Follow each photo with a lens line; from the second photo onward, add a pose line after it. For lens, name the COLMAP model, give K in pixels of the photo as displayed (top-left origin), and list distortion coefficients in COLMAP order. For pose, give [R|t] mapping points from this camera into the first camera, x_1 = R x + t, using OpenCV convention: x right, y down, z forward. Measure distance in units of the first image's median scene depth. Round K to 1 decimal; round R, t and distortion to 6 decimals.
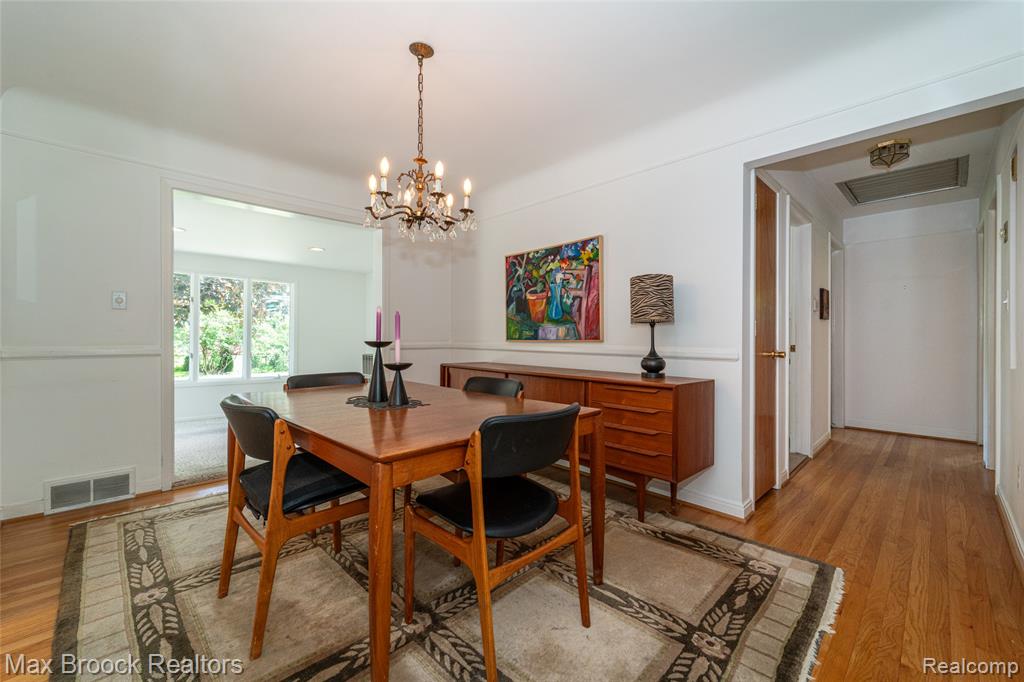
lens RADIAL K [[415.1, 0, 510.5], [0, 415.1, 337.6], [0, 0, 1]] dist [0.003236, -0.000082]
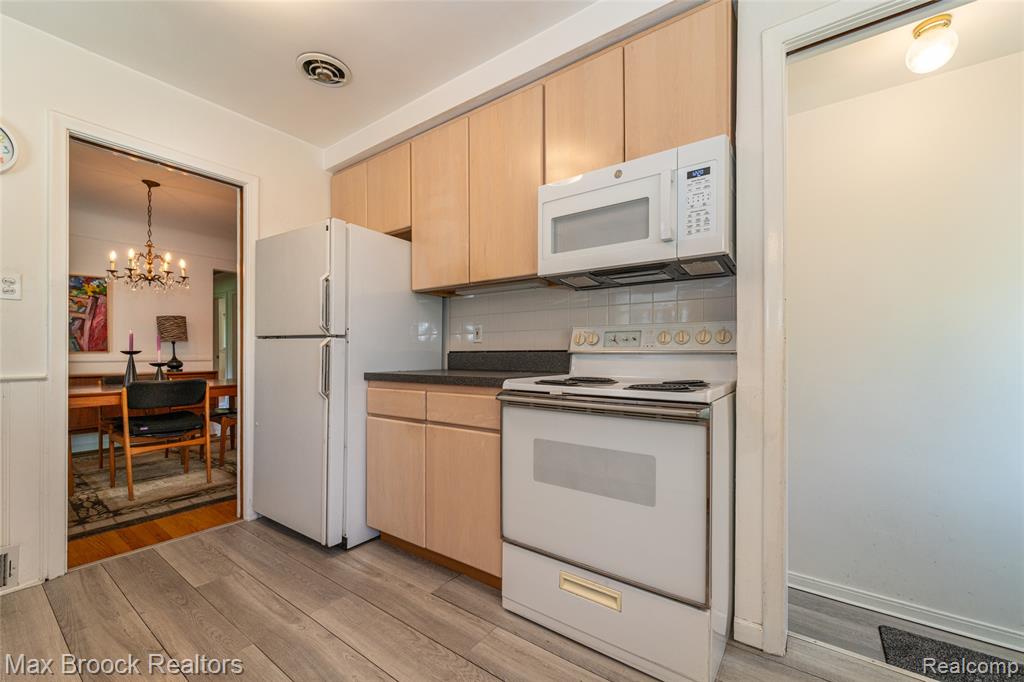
lens RADIAL K [[415.1, 0, 516.9], [0, 415.1, 354.3], [0, 0, 1]] dist [0.003236, -0.000082]
pose [[-0.174137, -0.004182, 0.984713, -1.413572], [0.001998, 0.999987, 0.004601, 0.011481], [-0.984719, 0.002768, -0.174127, -0.124538]]
